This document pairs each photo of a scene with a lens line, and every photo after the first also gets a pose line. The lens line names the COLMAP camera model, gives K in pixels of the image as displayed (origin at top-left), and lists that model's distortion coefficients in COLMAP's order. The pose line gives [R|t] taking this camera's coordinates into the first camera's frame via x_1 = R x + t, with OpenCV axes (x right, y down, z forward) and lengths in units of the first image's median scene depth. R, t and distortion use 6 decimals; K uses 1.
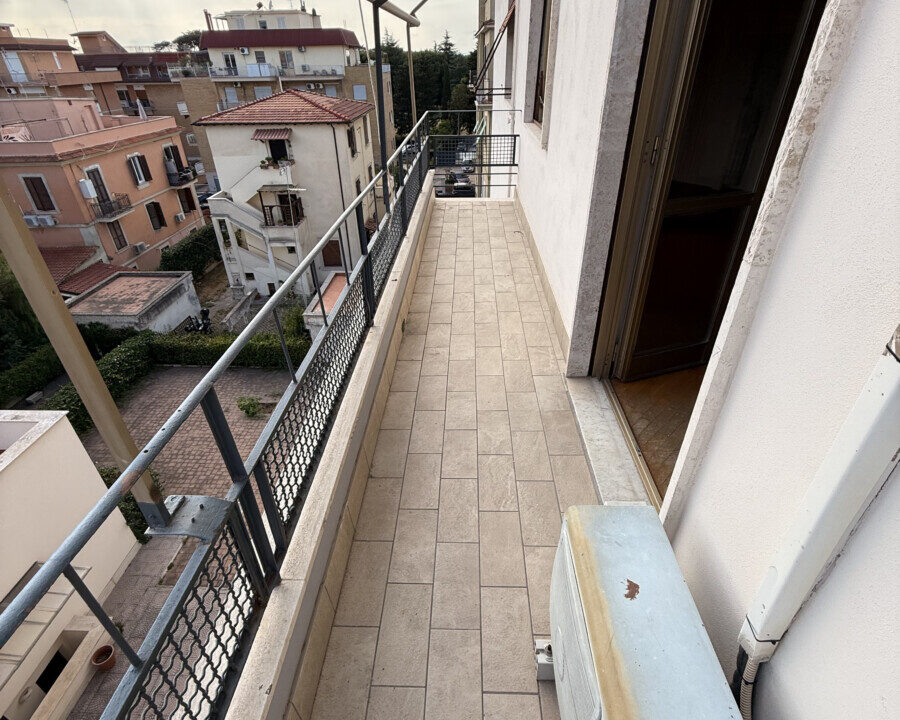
lens RADIAL K [[479.4, 0, 450.0], [0, 479.4, 360.0], [0, 0, 1]] dist [0.000523, 0.000004]
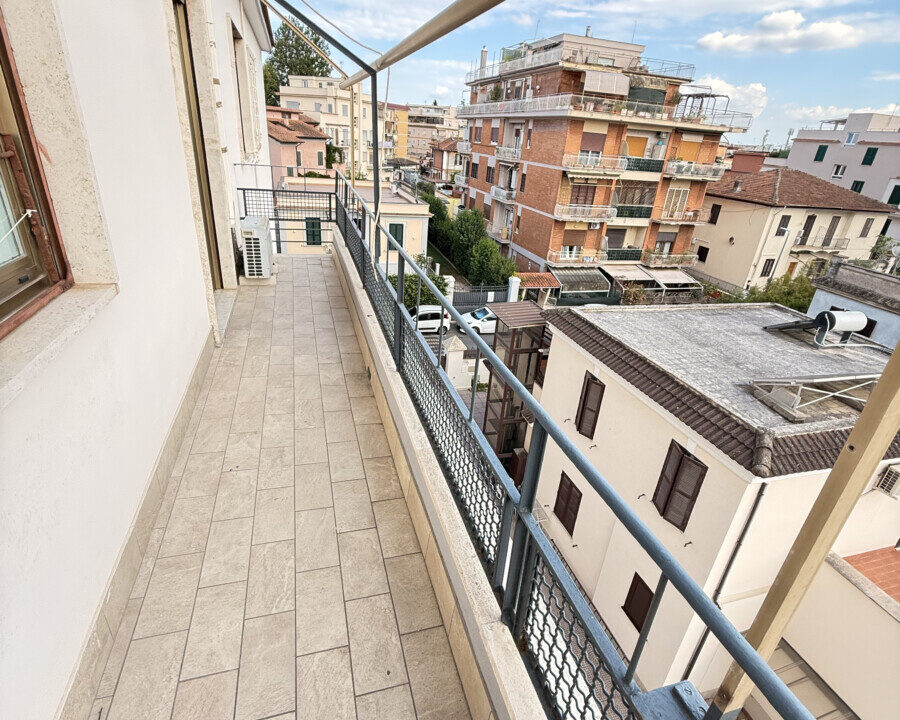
lens RADIAL K [[479.4, 0, 450.0], [0, 479.4, 360.0], [0, 0, 1]] dist [0.000523, 0.000004]
pose [[-0.947241, 0.083868, -0.309355, 0.043906], [-0.220592, 0.529637, 0.819039, -0.848096], [0.232537, 0.844068, -0.483193, 1.351765]]
